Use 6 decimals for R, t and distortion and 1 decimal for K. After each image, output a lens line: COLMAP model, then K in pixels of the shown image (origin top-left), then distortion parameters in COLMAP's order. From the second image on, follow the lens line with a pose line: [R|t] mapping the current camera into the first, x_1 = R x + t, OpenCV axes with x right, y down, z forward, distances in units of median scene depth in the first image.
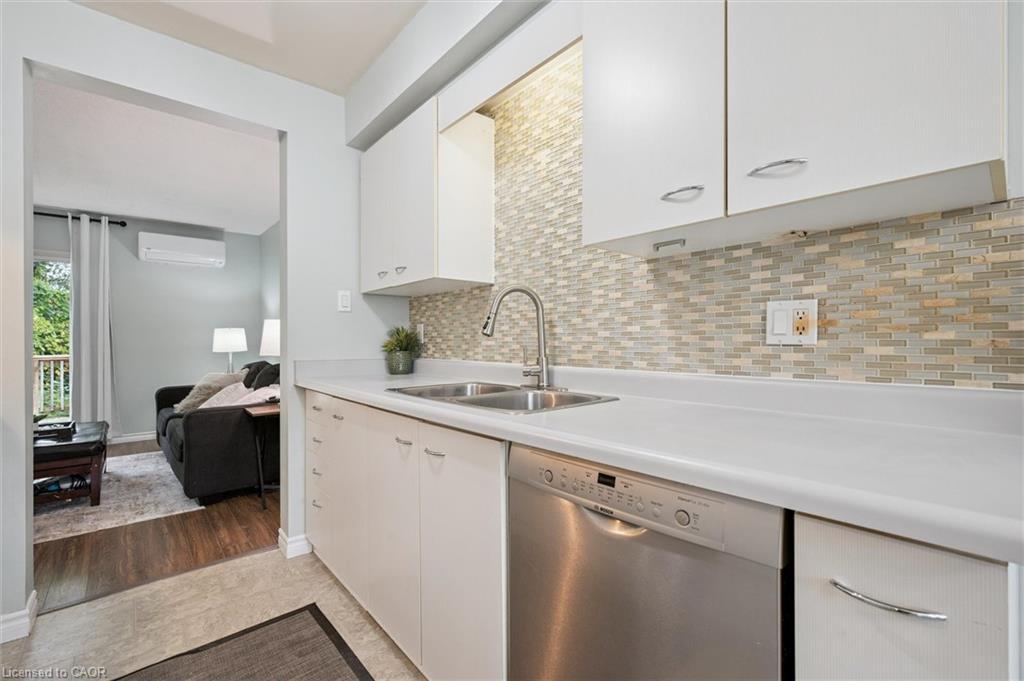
lens RADIAL K [[441.9, 0, 509.2], [0, 441.9, 342.9], [0, 0, 1]] dist [0.000819, 0.000441]
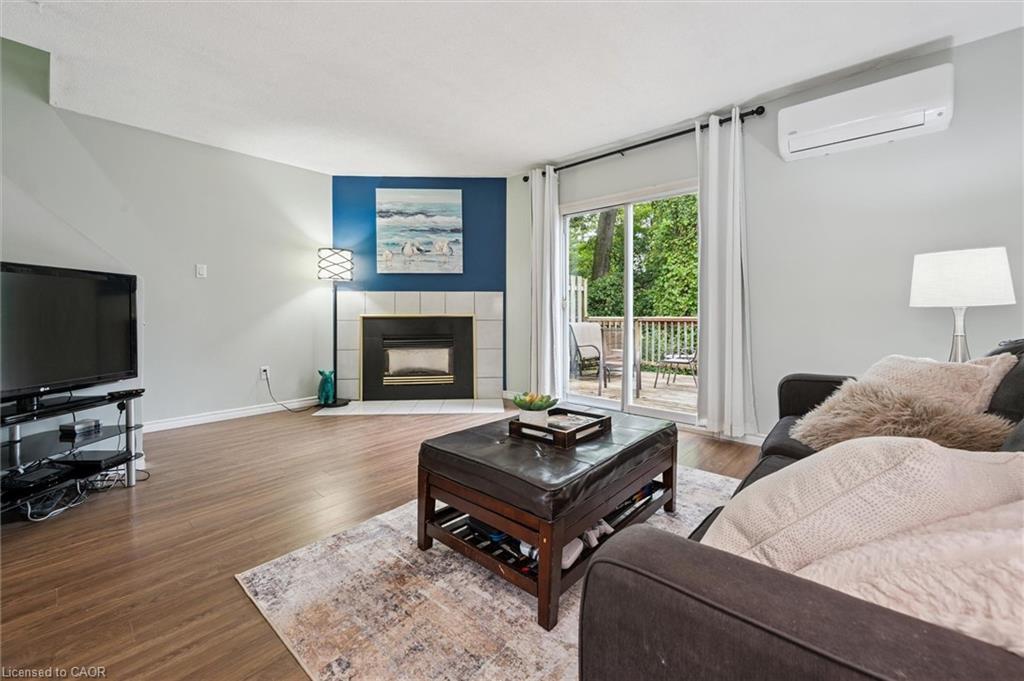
lens RADIAL K [[409.3, 0, 509.5], [0, 409.3, 318.3], [0, 0, 1]] dist [0.000281, 0.000024]
pose [[0.131448, 0.017945, -0.991161, -0.706686], [0.000435, 0.999835, 0.018159, 0.053114], [0.991323, -0.002818, 0.131419, 1.224390]]
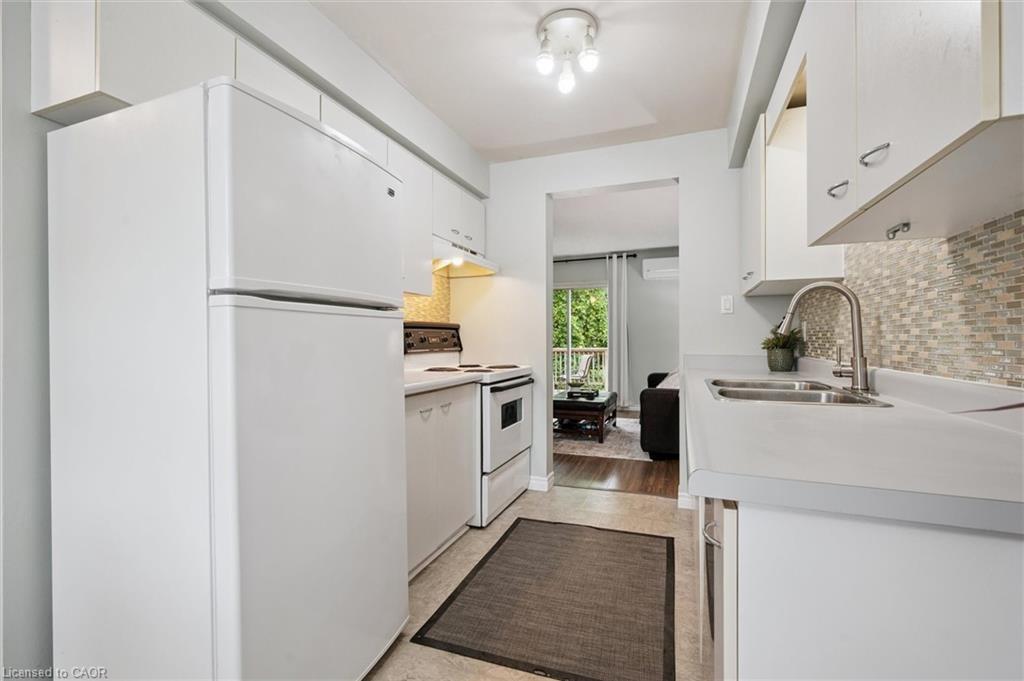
lens RADIAL K [[441.9, 0, 509.2], [0, 441.9, 342.9], [0, 0, 1]] dist [0.000819, 0.000441]
pose [[0.474032, 0.006772, -0.880481, 0.394222], [0.000543, 0.999968, 0.007984, -0.004067], [0.880507, -0.004263, 0.474013, -0.045576]]
